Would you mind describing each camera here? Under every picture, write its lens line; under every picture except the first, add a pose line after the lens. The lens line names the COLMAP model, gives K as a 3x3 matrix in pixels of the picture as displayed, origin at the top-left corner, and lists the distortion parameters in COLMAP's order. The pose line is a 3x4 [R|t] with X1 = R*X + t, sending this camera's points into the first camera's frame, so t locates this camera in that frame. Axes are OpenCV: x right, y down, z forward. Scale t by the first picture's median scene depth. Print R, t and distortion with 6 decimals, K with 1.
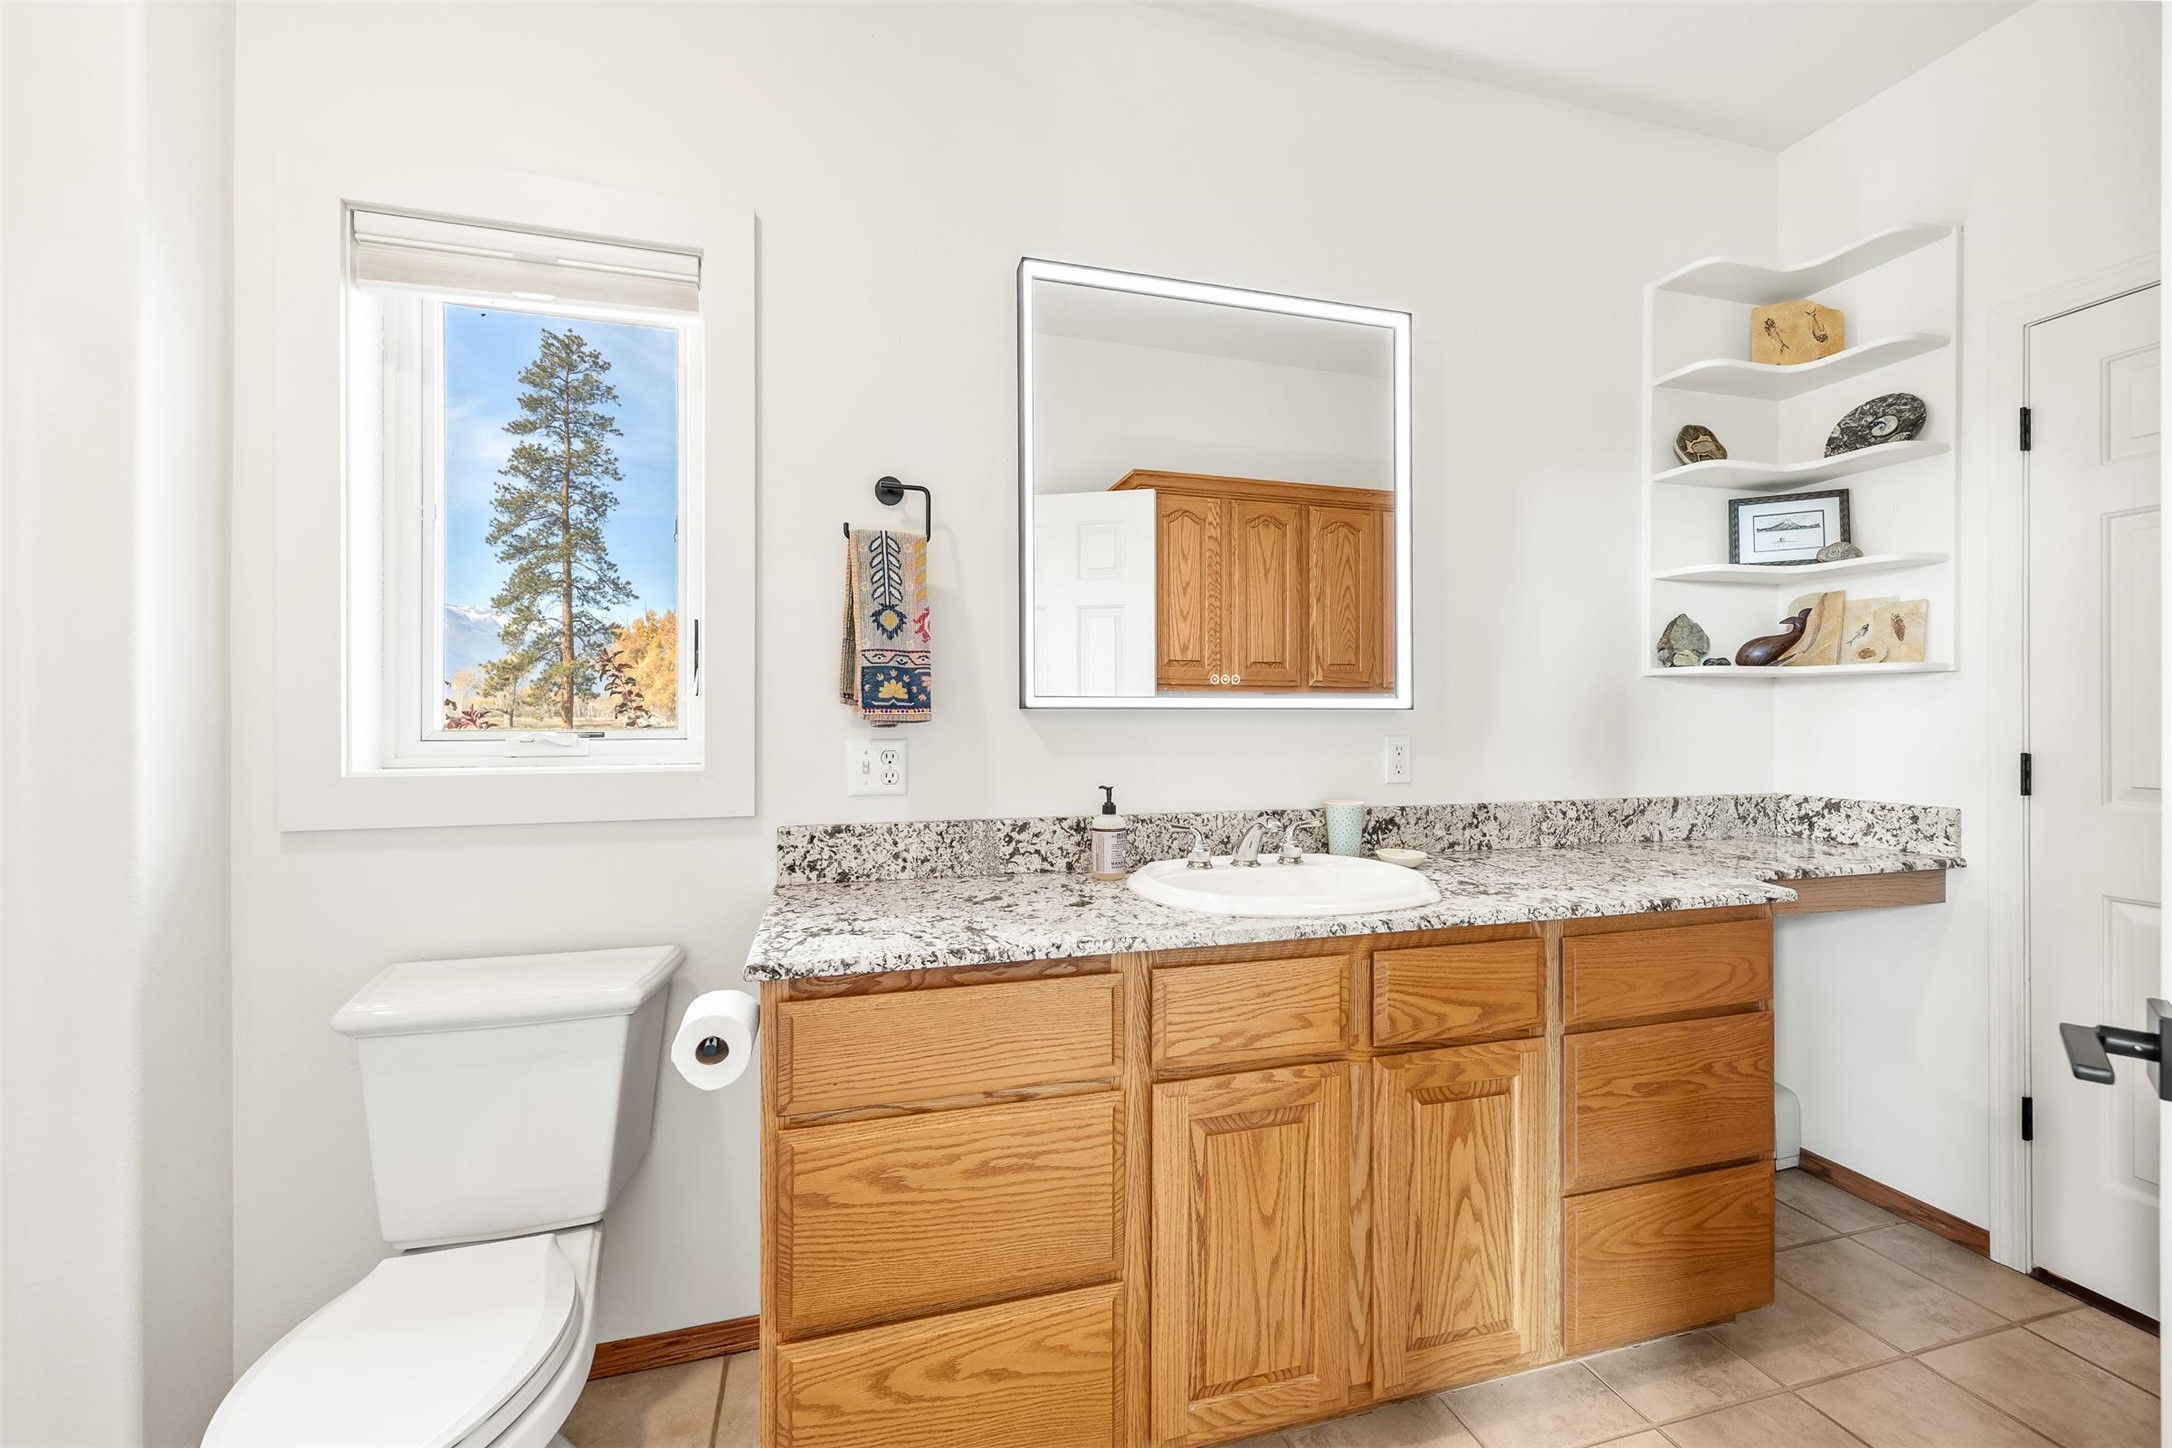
lens RADIAL K [[864.3, 0, 1111.6], [0, 864.3, 727.5], [0, 0, 1]] dist [-0.000066, 0.000214]
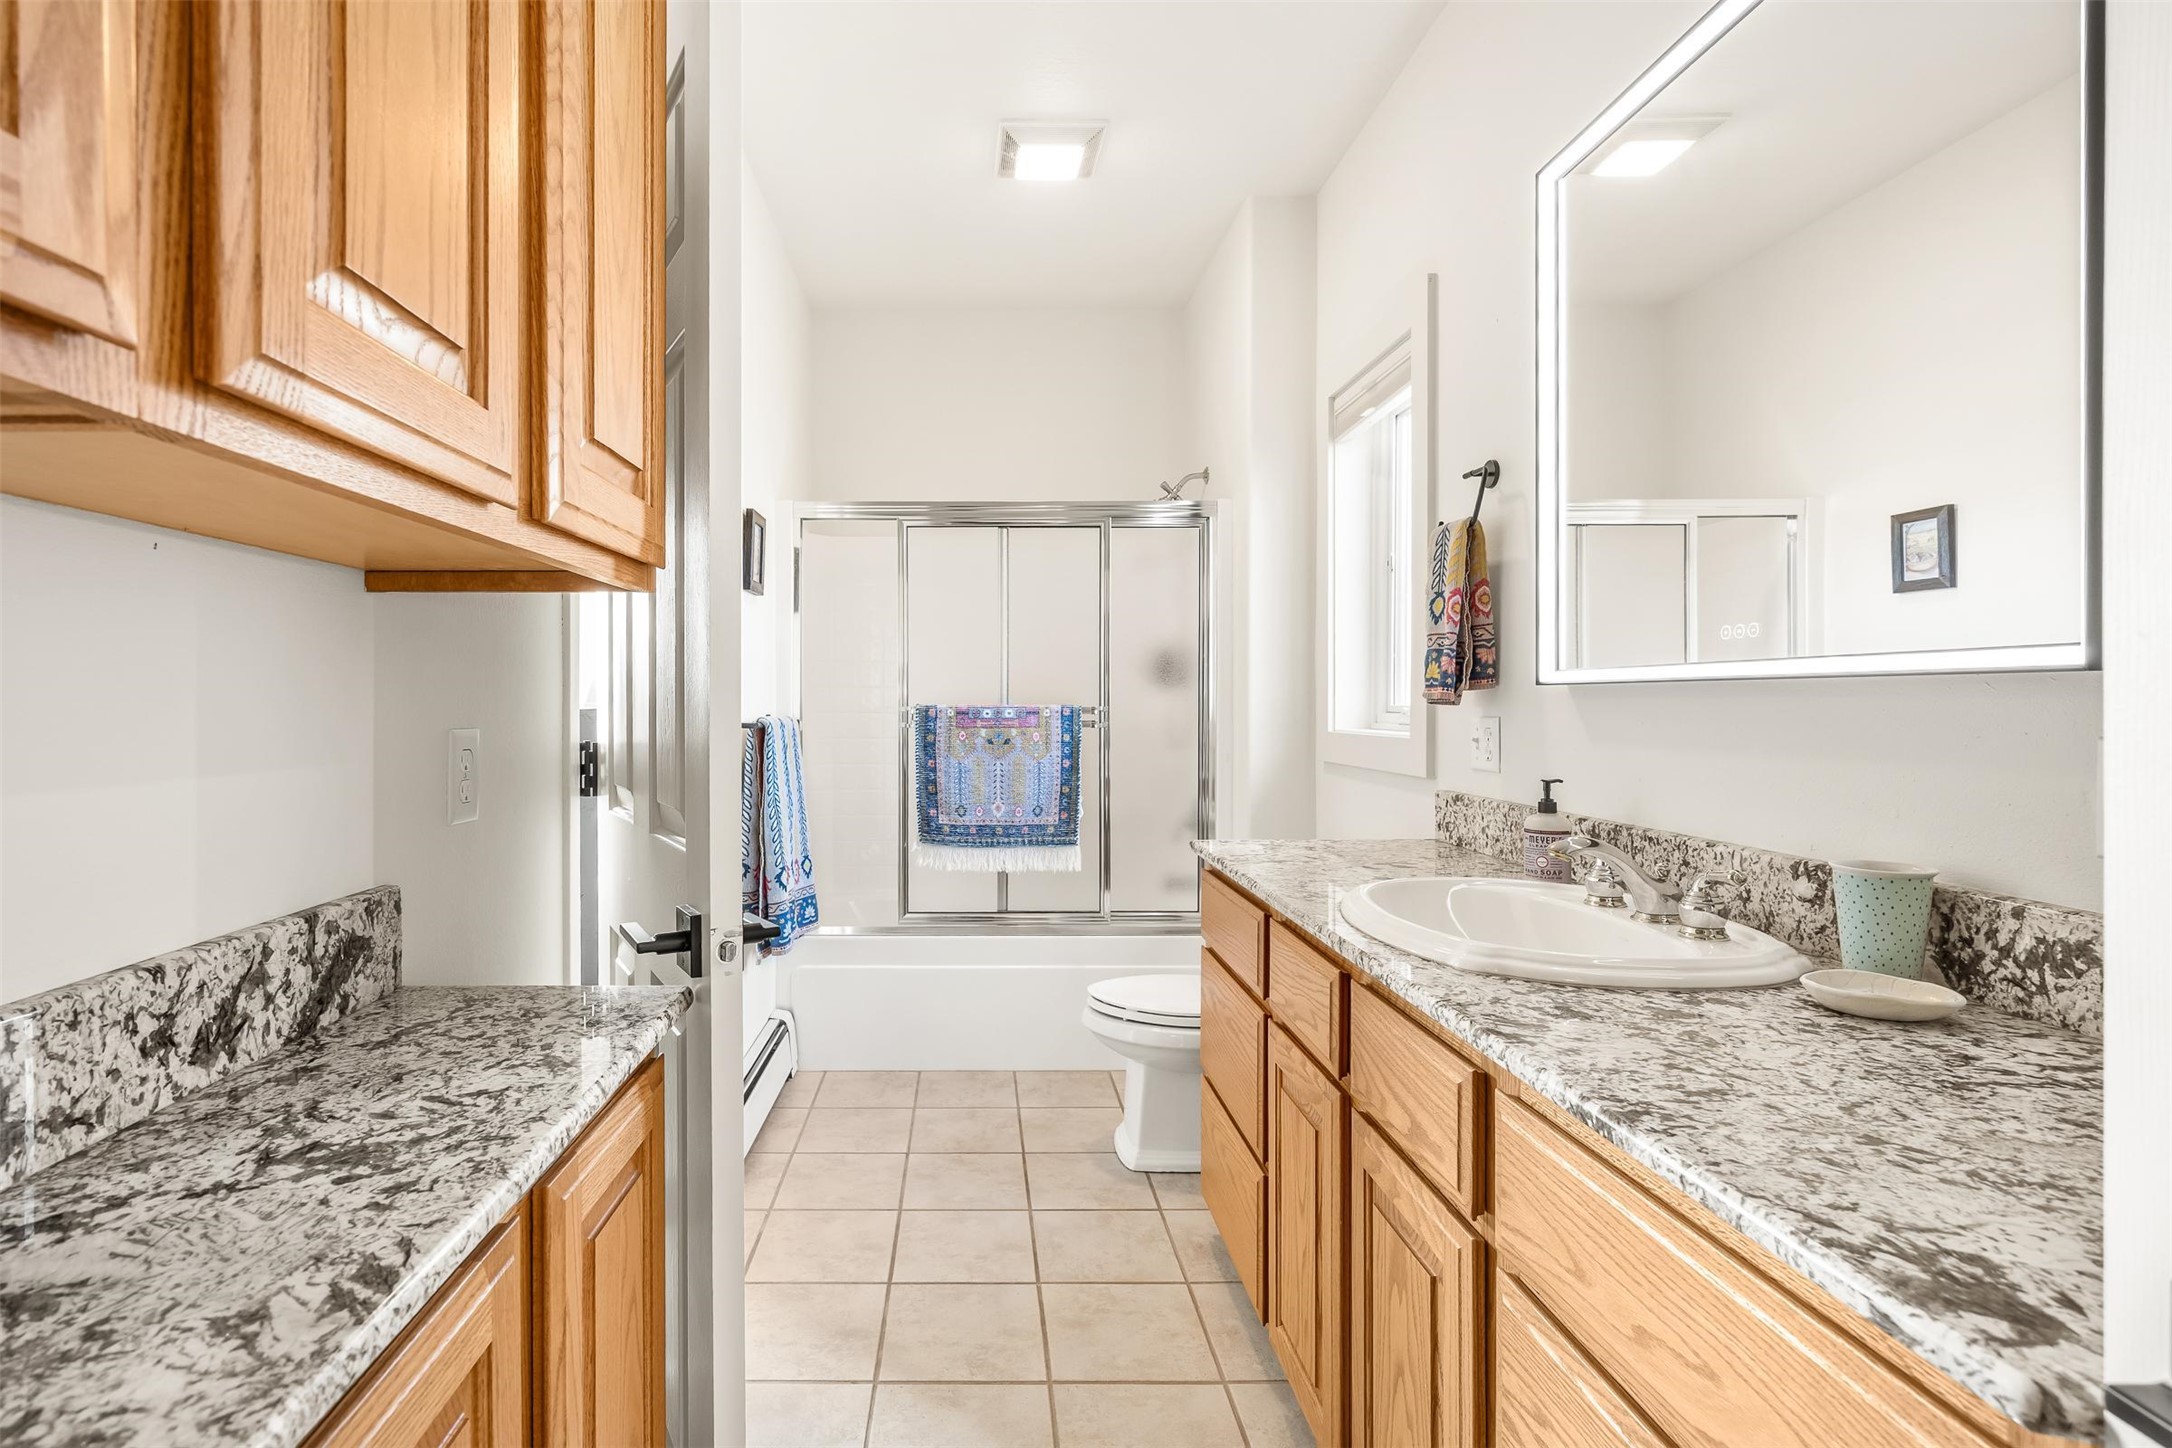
lens RADIAL K [[1004.0, 0, 1090.9], [0, 1004.0, 731.9], [0, 0, 1]] dist [0.000796, 0.000054]
pose [[-0.153133, 0.034748, -0.987594, 0.899487], [-0.004690, 0.999345, 0.035889, -0.008163], [0.988194, 0.010127, -0.152870, 0.649629]]
